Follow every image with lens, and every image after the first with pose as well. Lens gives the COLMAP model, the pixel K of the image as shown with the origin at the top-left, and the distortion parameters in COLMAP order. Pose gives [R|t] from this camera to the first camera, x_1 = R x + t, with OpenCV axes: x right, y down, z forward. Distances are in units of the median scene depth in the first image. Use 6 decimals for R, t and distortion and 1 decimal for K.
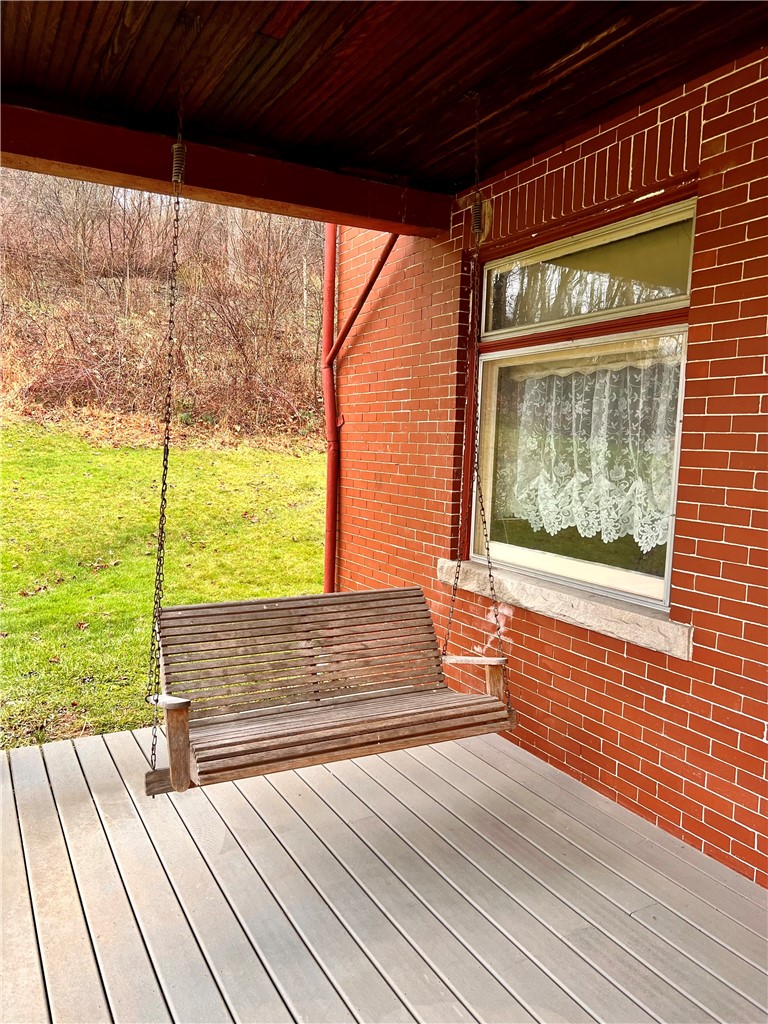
lens RADIAL K [[769.0, 0, 384.0], [0, 769.0, 512.0], [0, 0, 1]] dist [0.059172, -0.069139]
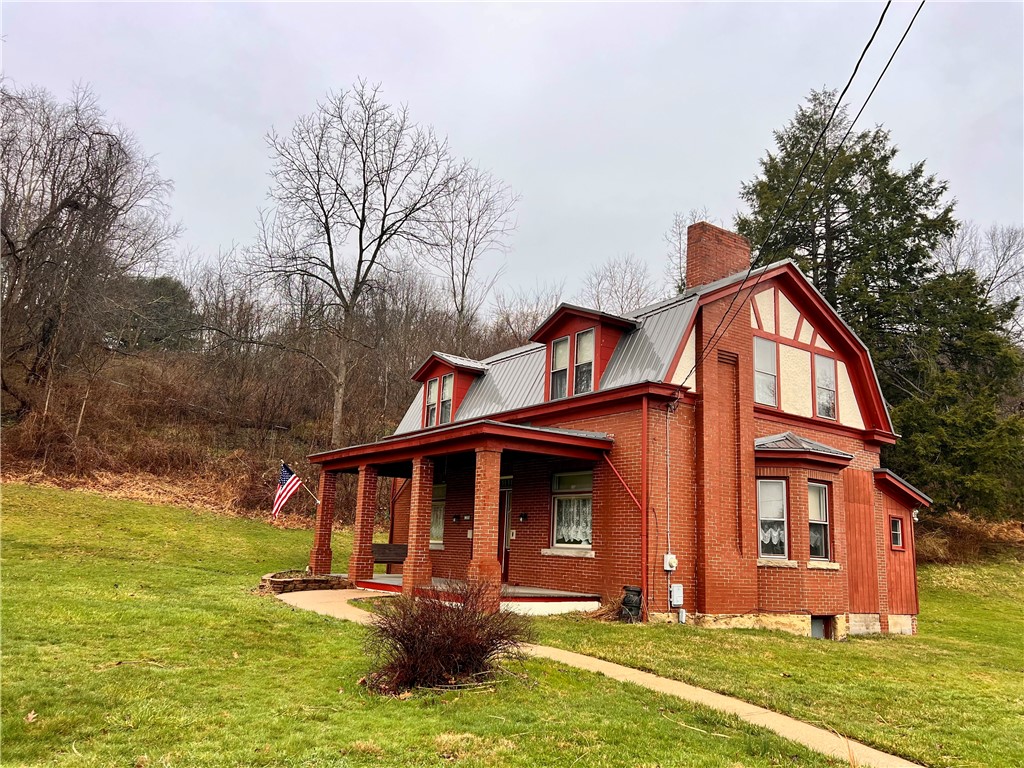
lens RADIAL K [[762.0, 0, 512.0], [0, 762.0, 384.0], [0, 0, 1]] dist [0.059717, -0.001998]
pose [[0.994211, 0.037610, 0.100650, 0.136192], [-0.005996, 0.954700, -0.297511, 0.428852], [-0.107280, 0.295185, 0.949398, -3.213537]]
